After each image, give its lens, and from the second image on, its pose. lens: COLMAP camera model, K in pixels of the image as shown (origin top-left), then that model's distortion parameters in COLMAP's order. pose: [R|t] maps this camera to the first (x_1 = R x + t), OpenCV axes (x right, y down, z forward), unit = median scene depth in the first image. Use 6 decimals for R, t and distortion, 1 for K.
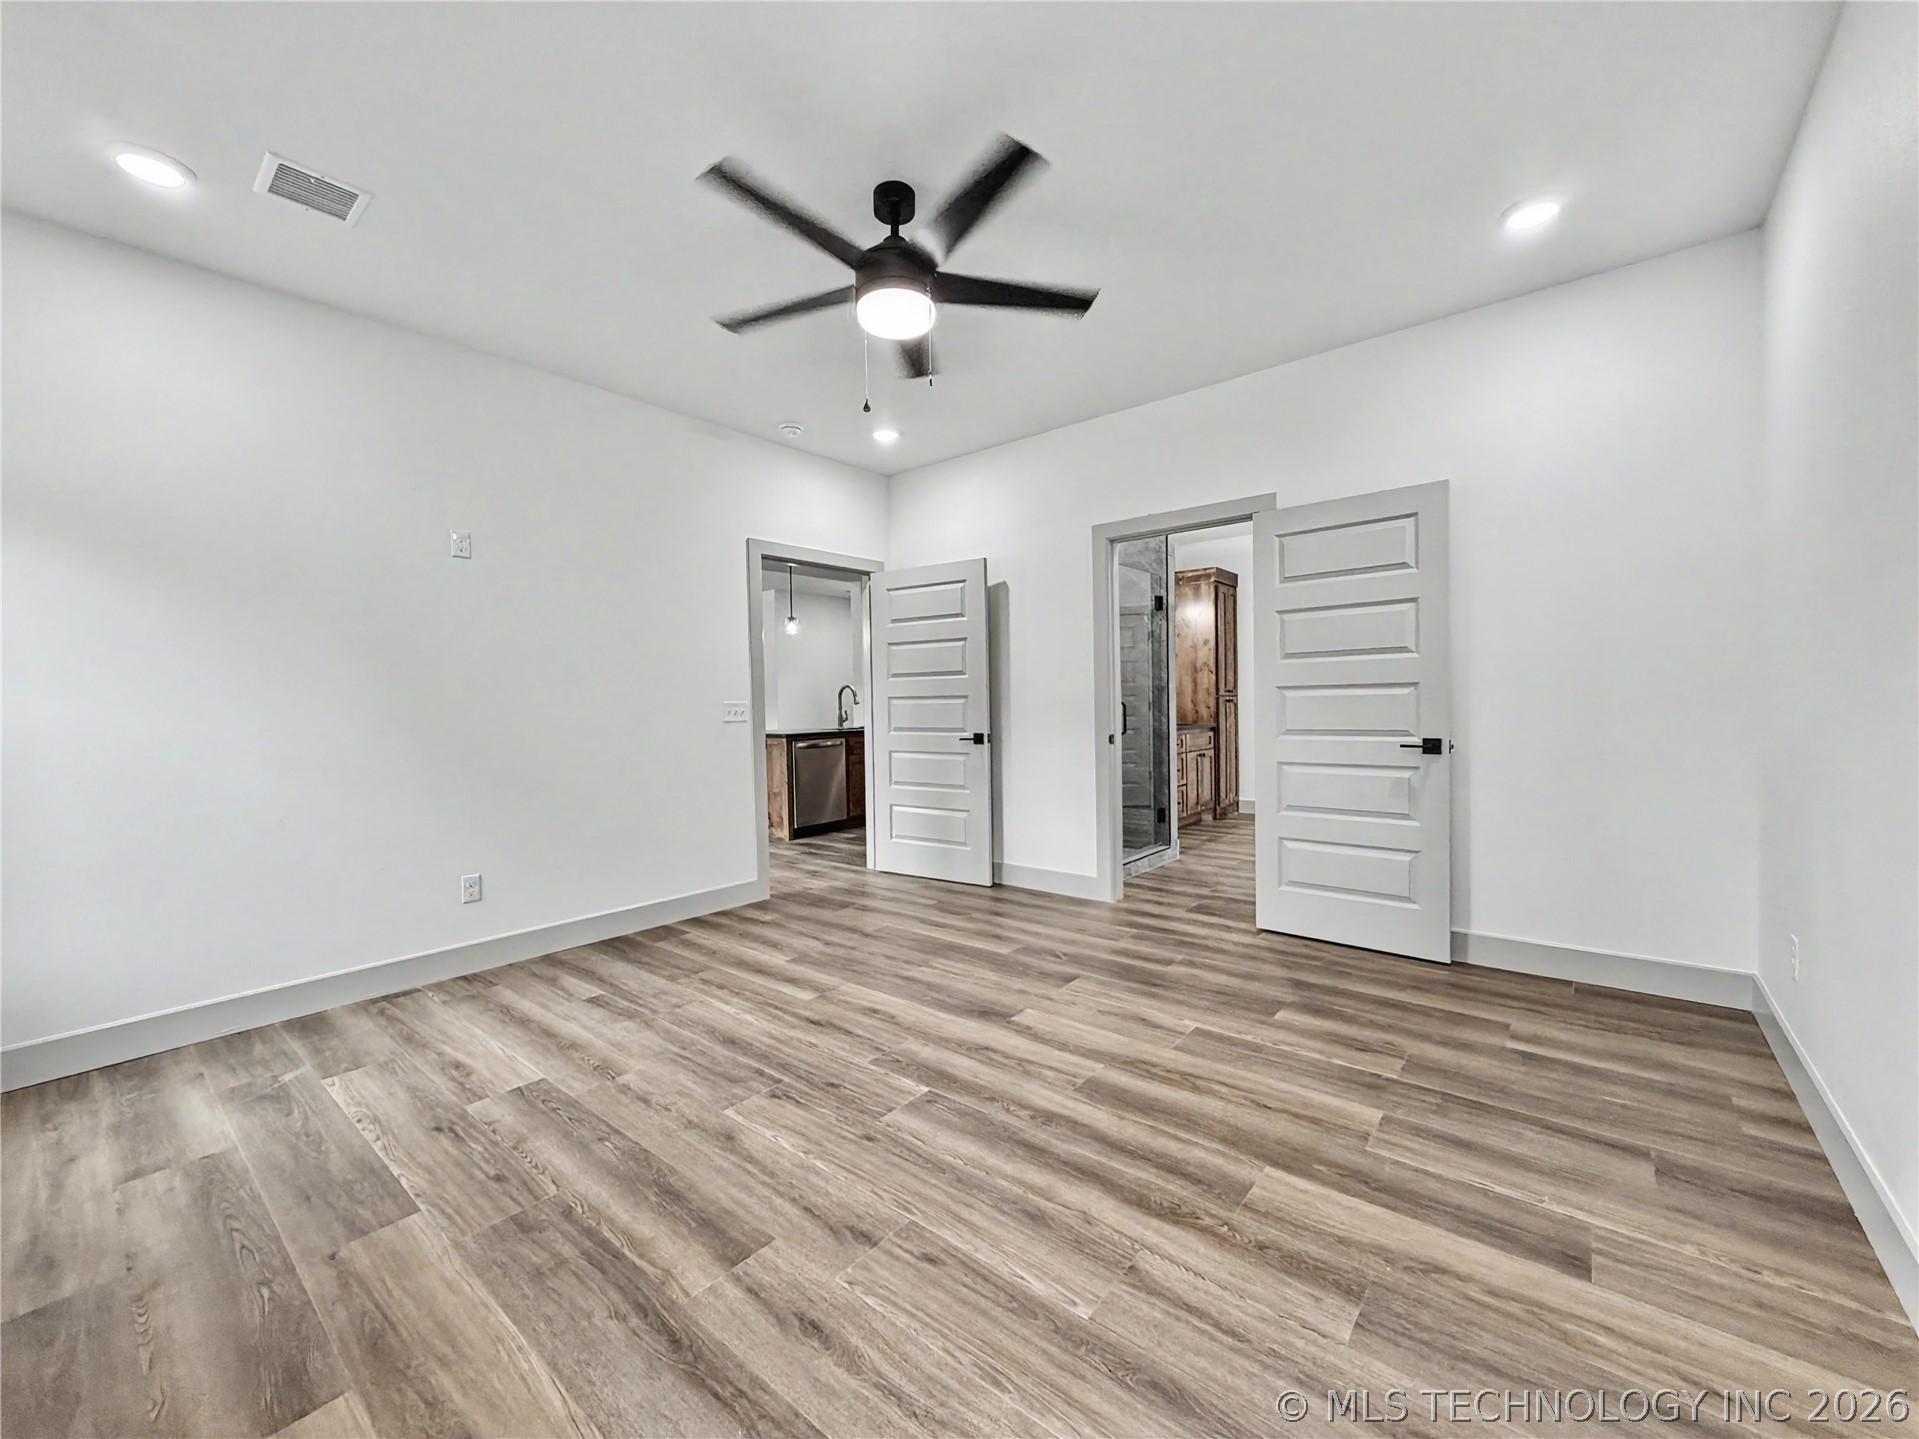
lens RADIAL K [[760.7, 0, 951.9], [0, 760.7, 711.8], [0, 0, 1]] dist [-0.000067, 0.000214]
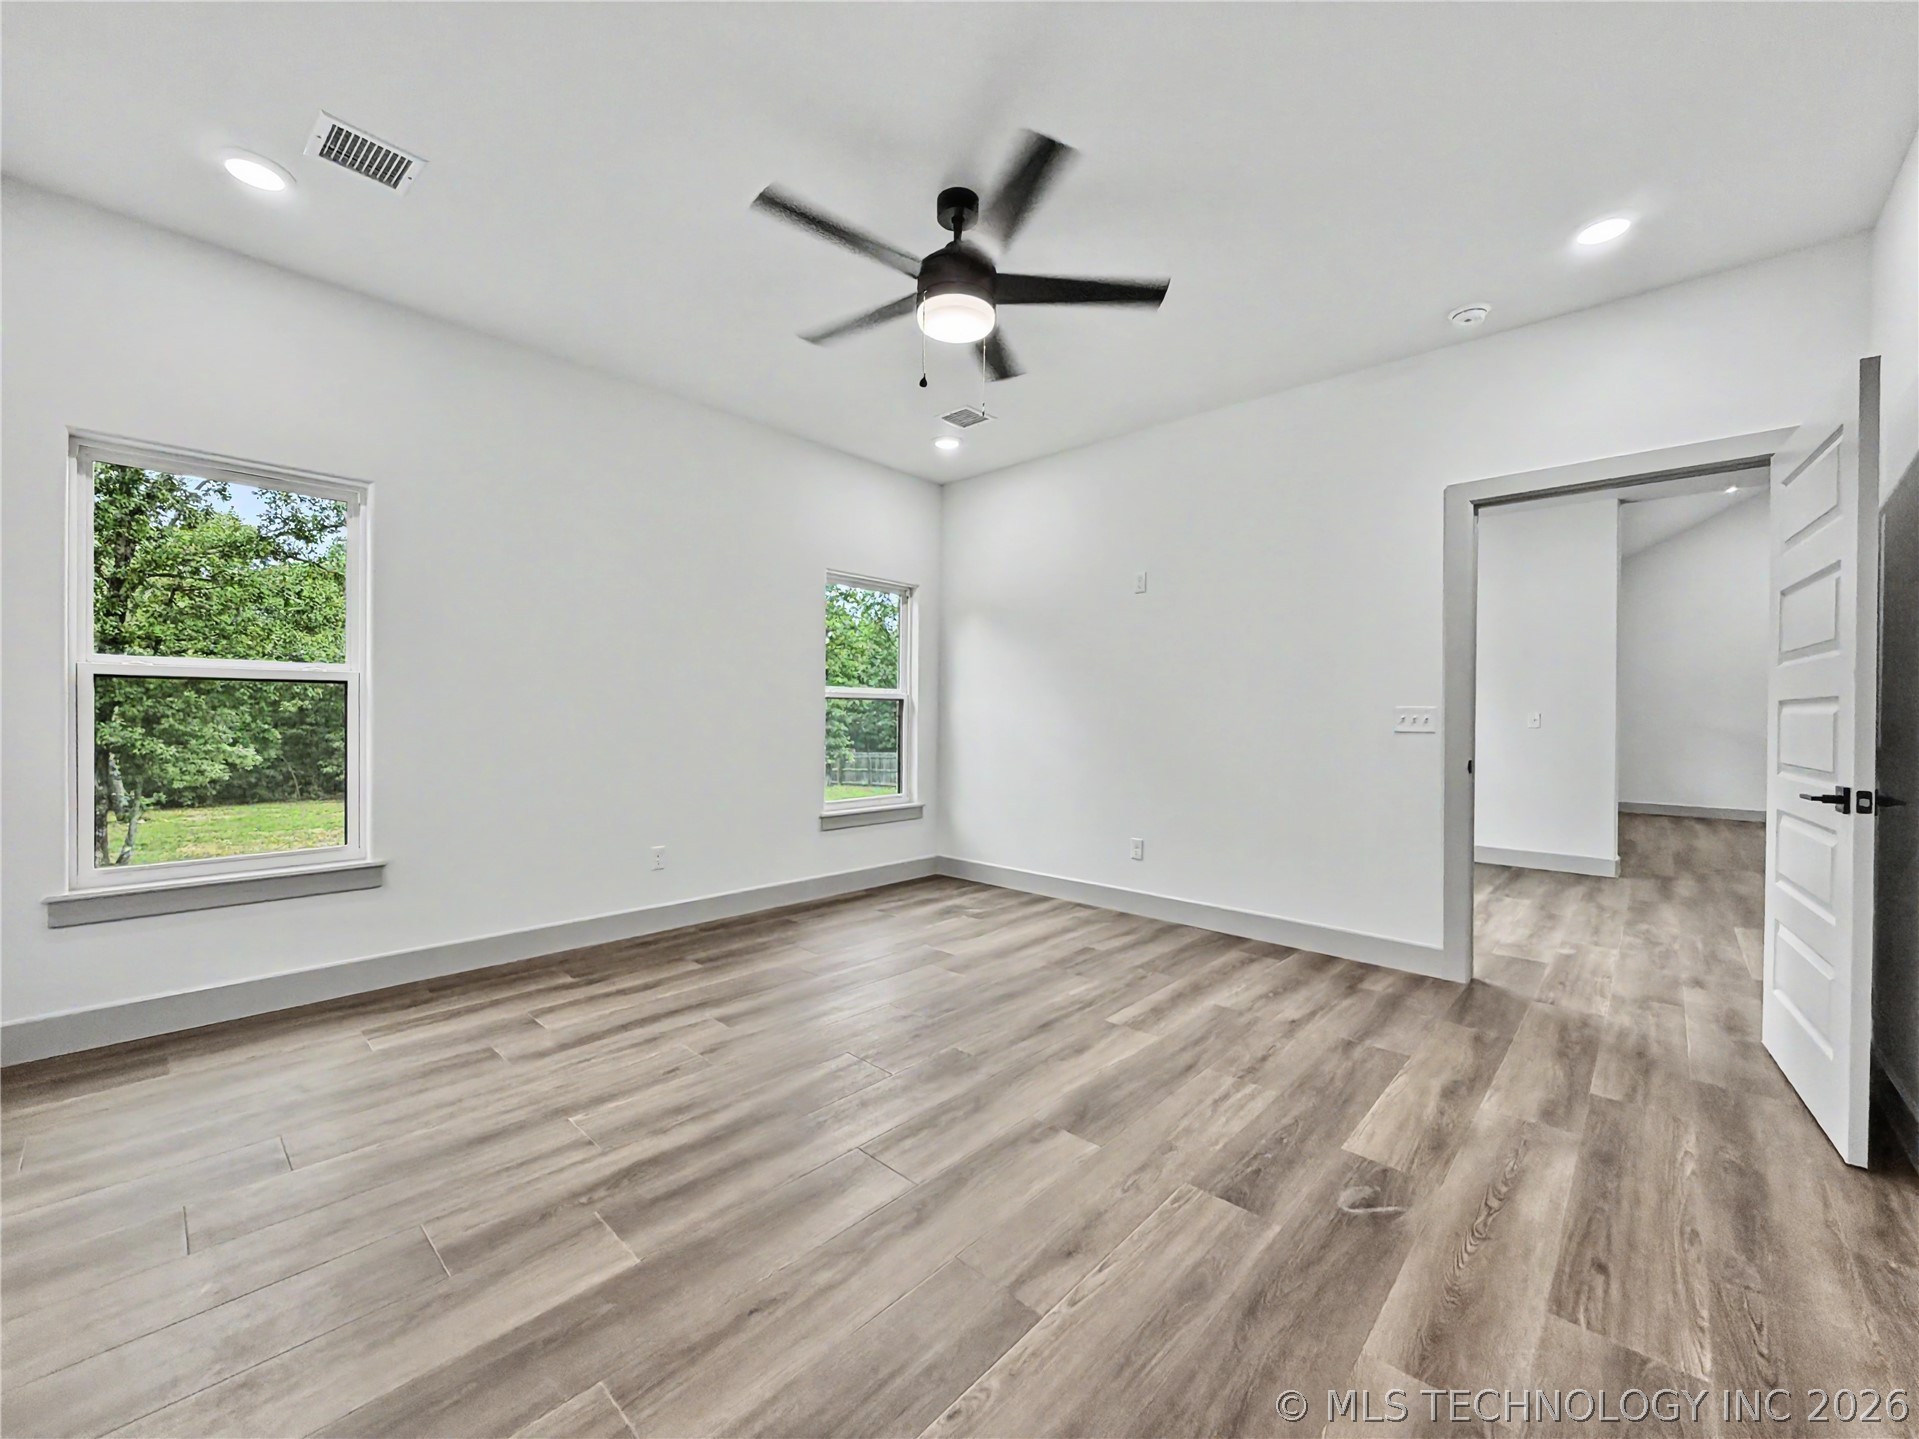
lens RADIAL K [[763.8, 0, 955.6], [0, 763.8, 718.4], [0, 0, 1]] dist [-0.000069, 0.000208]
pose [[-0.048719, 0.022088, -0.998568, 0.829633], [-0.022110, 0.999487, 0.023187, -0.013858], [0.998568, 0.023208, -0.048206, 0.933505]]
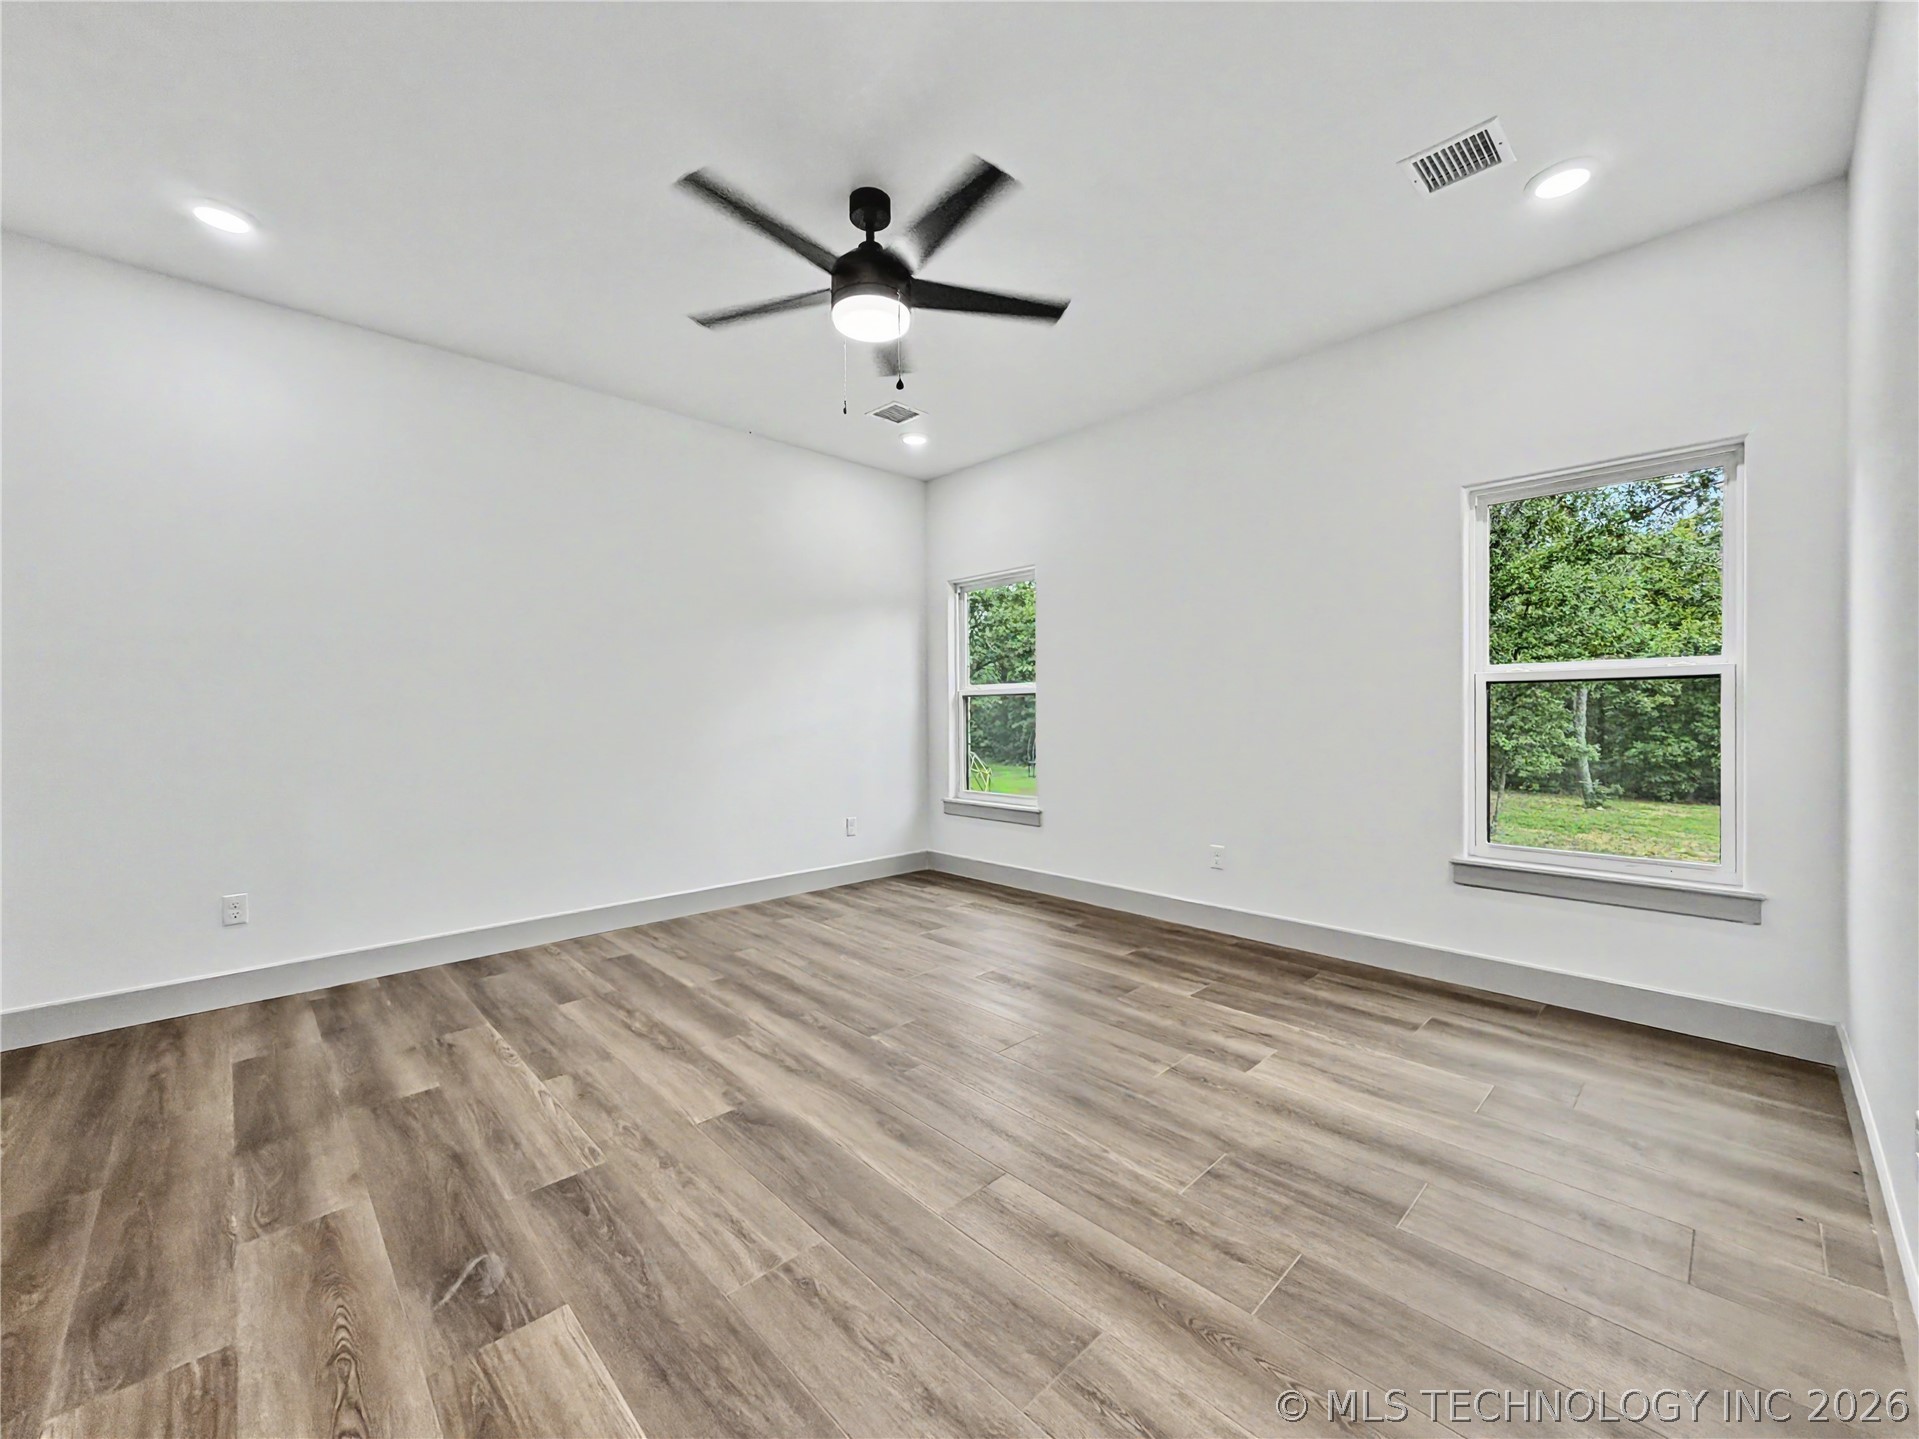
lens RADIAL K [[763.8, 0, 955.6], [0, 763.8, 718.4], [0, 0, 1]] dist [-0.000069, 0.000208]
pose [[-0.993984, 0.025567, 0.106502, -0.245420], [0.027838, 0.999415, 0.019891, -0.005205], [-0.105931, 0.022736, -0.994114, 1.768090]]
